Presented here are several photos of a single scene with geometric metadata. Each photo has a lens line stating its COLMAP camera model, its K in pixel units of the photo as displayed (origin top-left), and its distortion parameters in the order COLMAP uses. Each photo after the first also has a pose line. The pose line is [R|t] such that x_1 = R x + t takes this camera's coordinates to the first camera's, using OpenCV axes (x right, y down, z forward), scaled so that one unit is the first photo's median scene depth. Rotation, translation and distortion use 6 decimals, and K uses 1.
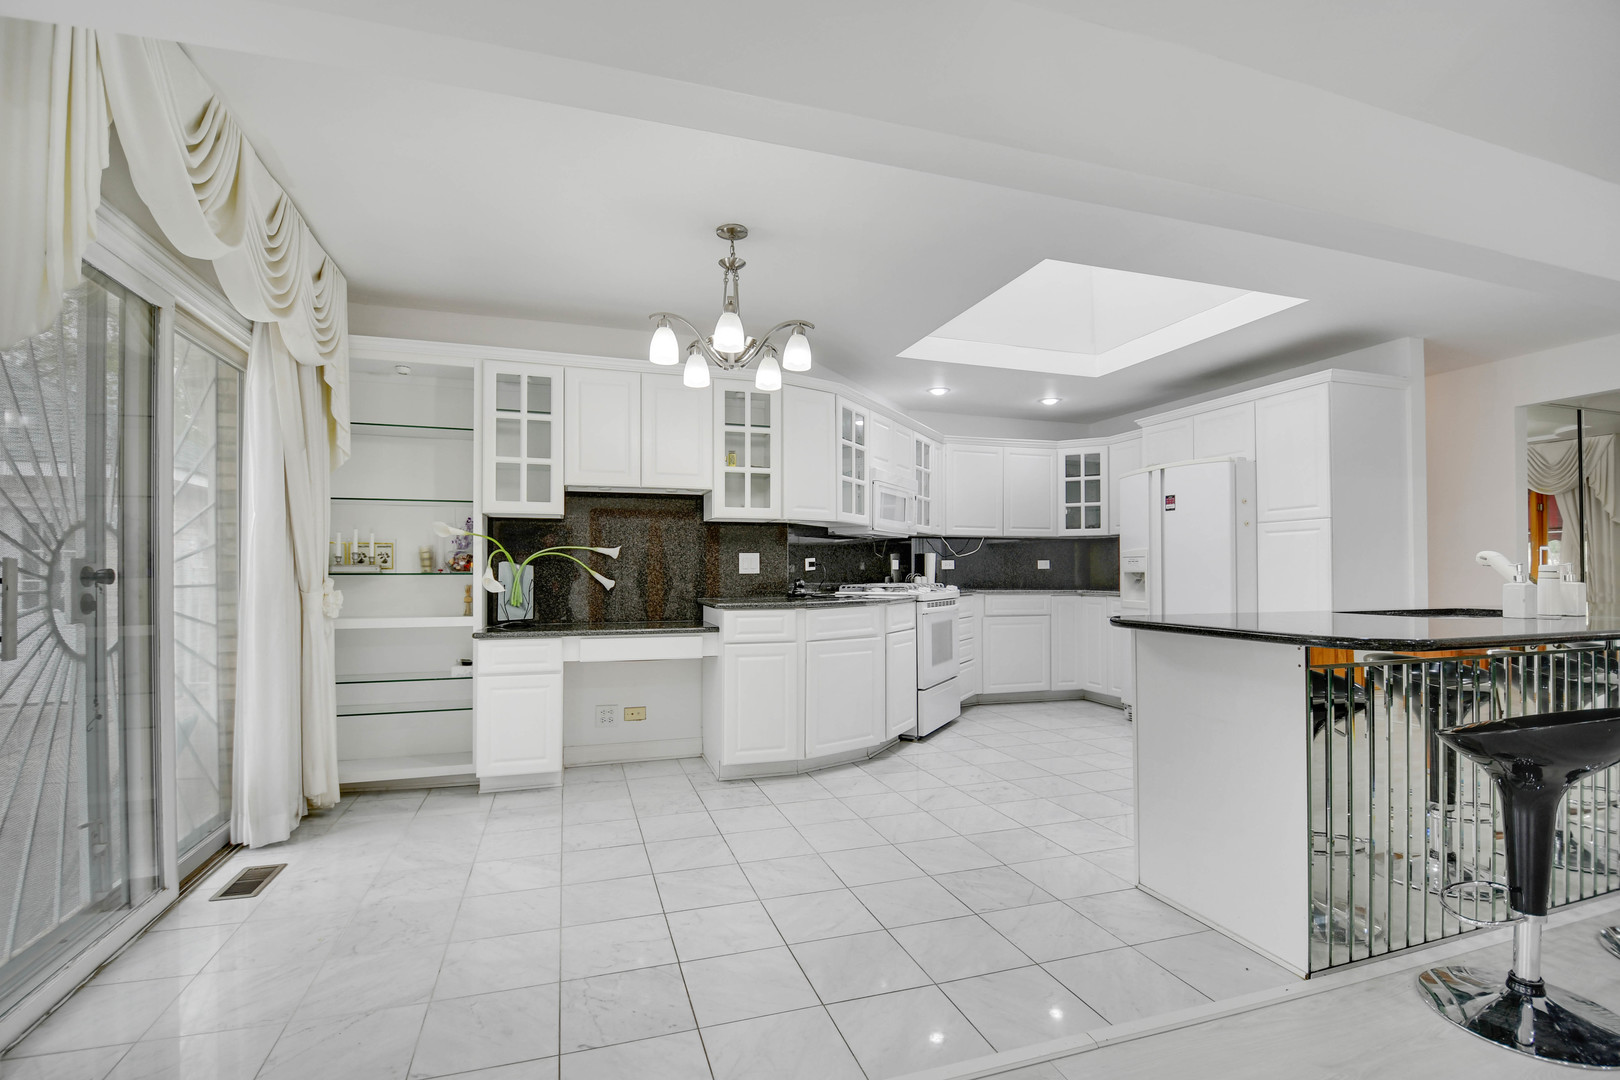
lens RADIAL K [[723.9, 0, 810.6], [0, 723.9, 559.9], [0, 0, 1]] dist [-0.004398, -0.000615]
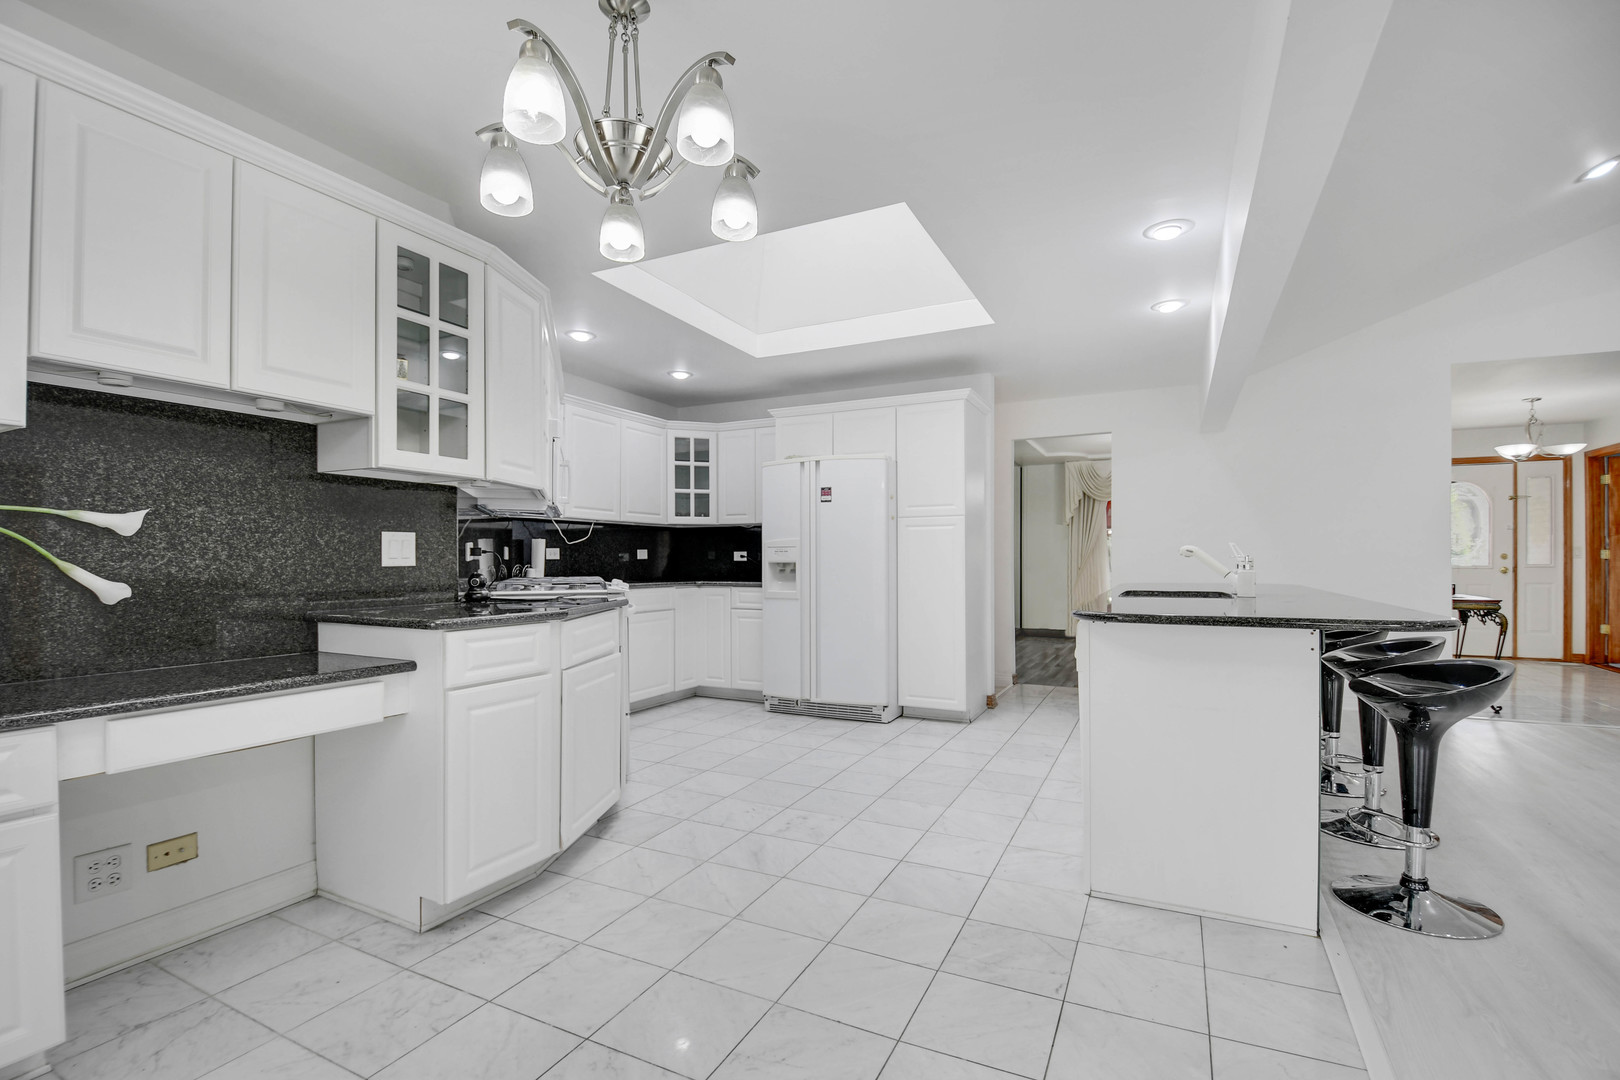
lens RADIAL K [[712.3, 0, 784.6], [0, 712.3, 562.4], [0, 0, 1]] dist [0.013747, -0.022935]
pose [[0.708818, -0.001970, 0.705389, -0.254508], [-0.010148, 0.999864, 0.012989, 0.004418], [-0.705319, -0.016366, 0.708701, 0.326942]]
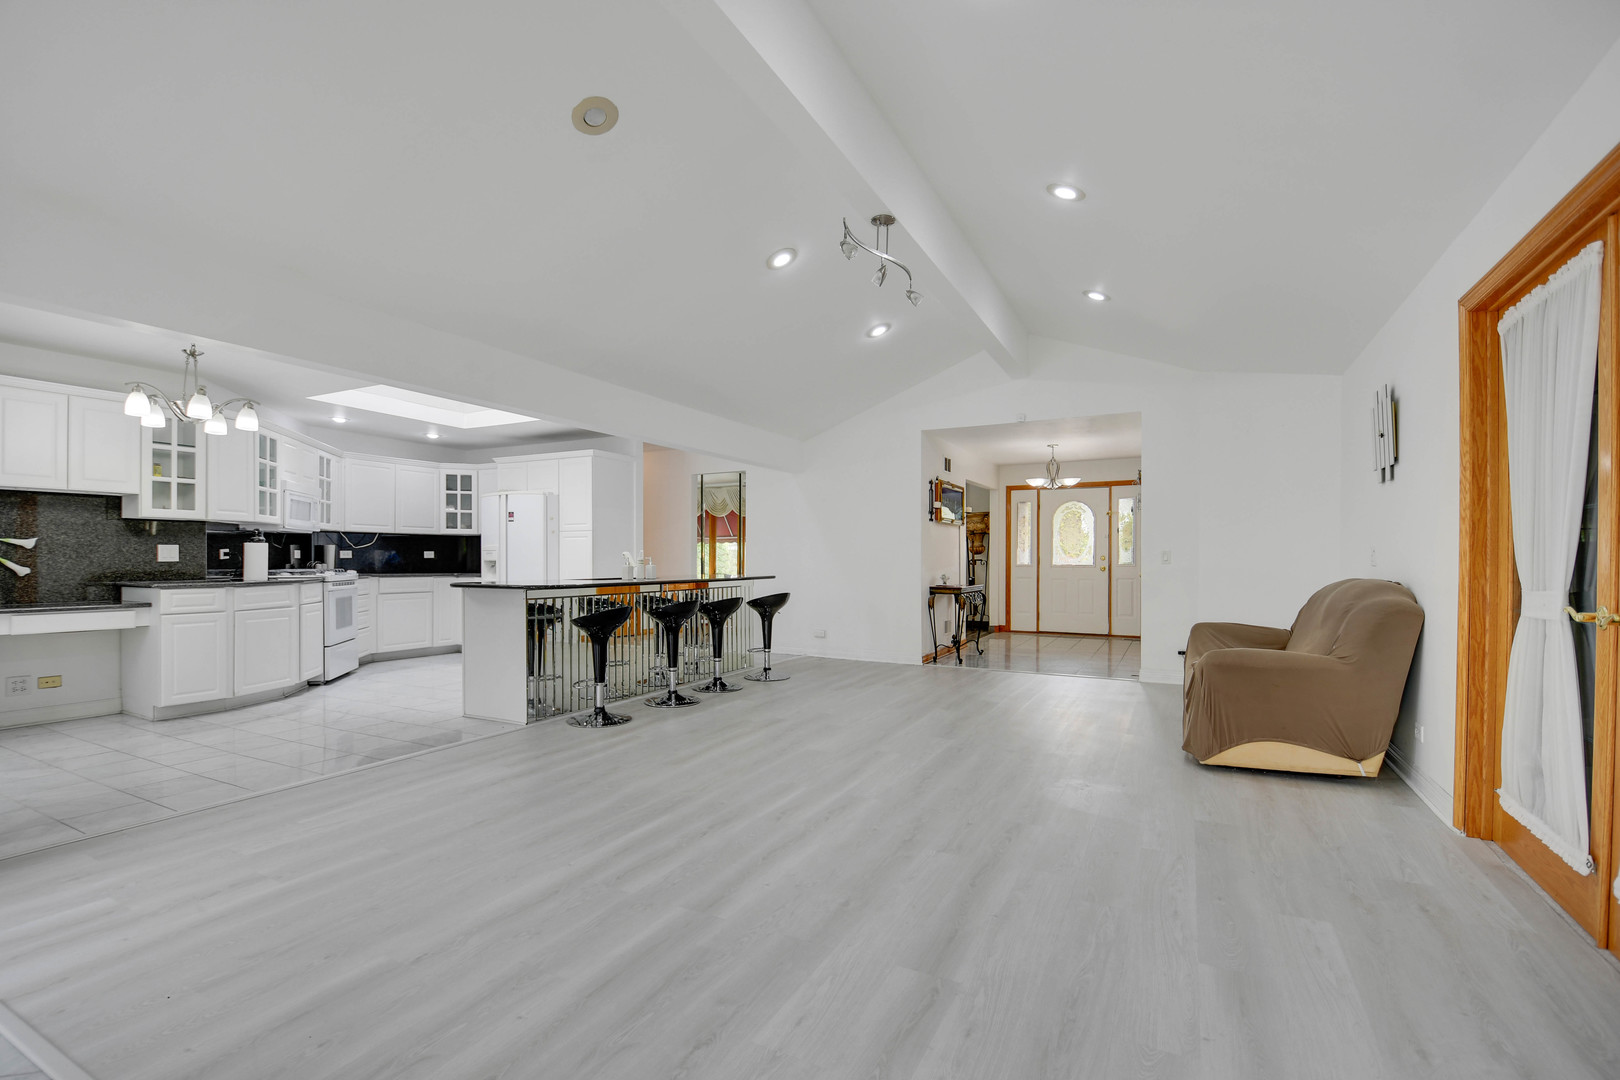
lens RADIAL K [[731.8, 0, 798.5], [0, 731.8, 562.4], [0, 0, 1]] dist [0.000600, -0.016810]
pose [[0.725629, -0.000500, 0.688086, -0.143760], [-0.013236, 0.999805, 0.014685, -0.011053], [-0.687959, -0.019763, 0.725481, -0.585342]]
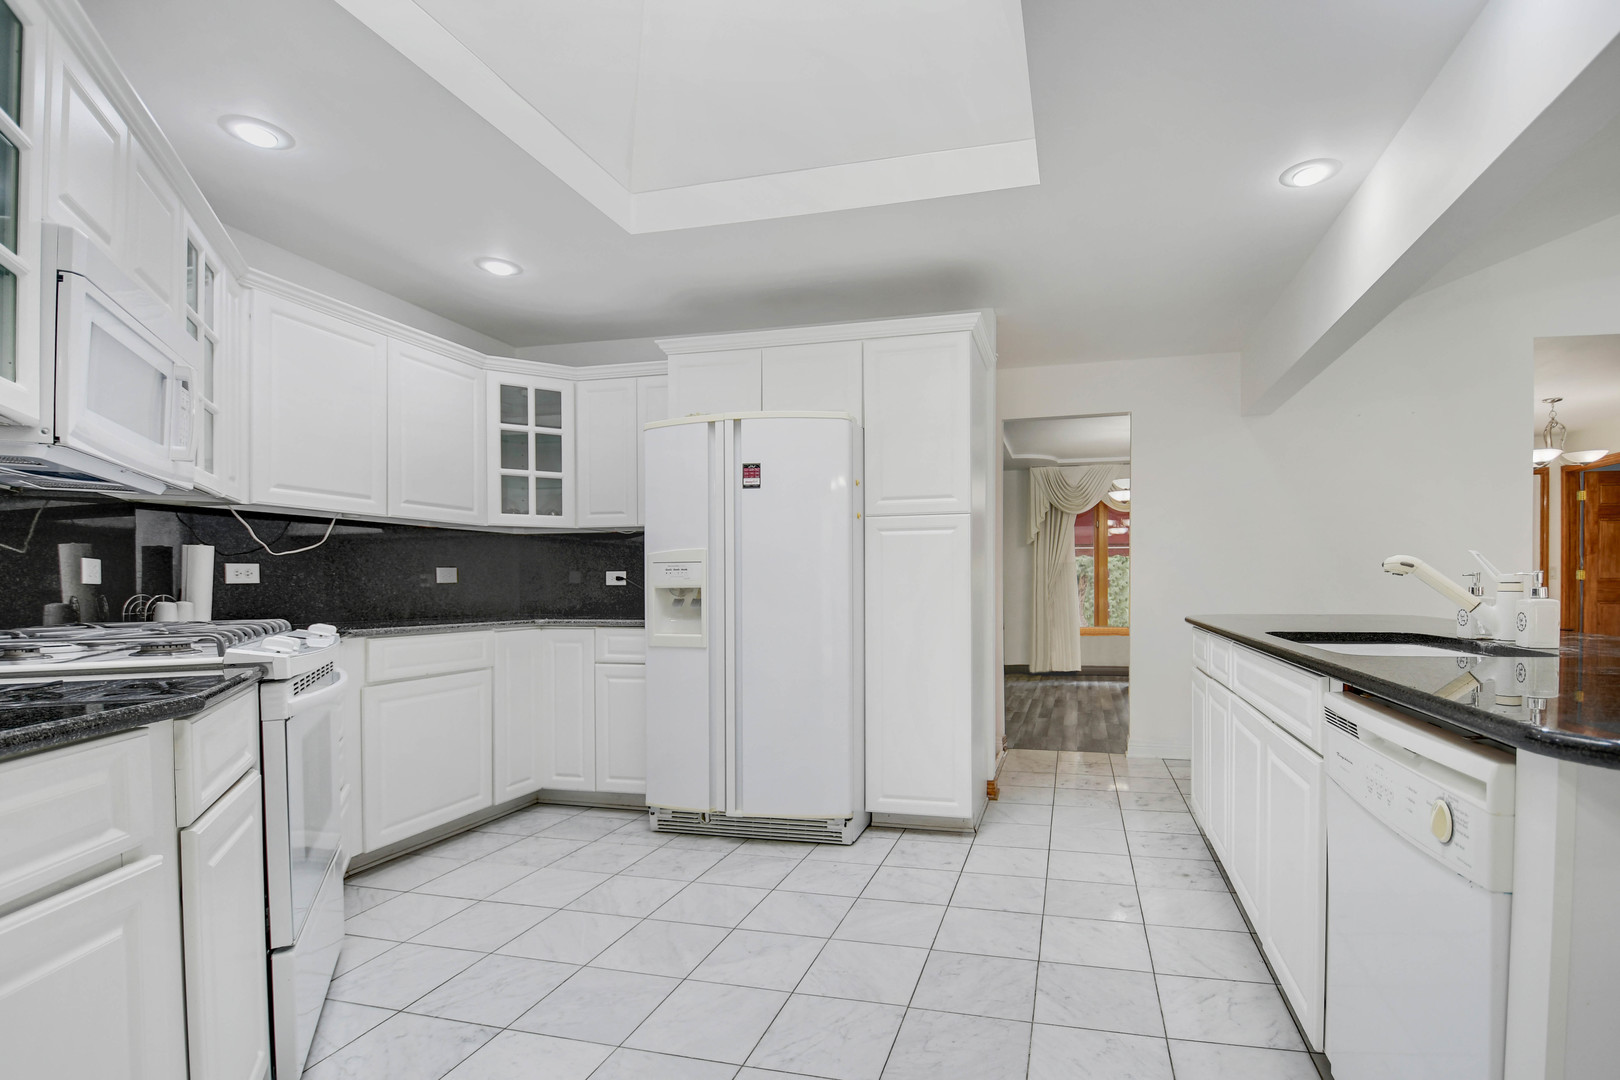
lens RADIAL K [[750.7, 0, 863.6], [0, 750.7, 582.7], [0, 0, 1]] dist [0.029410, -0.023575]
pose [[0.541370, -0.000852, 0.840784, 0.008057], [-0.009211, 0.999933, 0.006944, 0.007360], [-0.840734, -0.011504, 0.541327, 0.570374]]
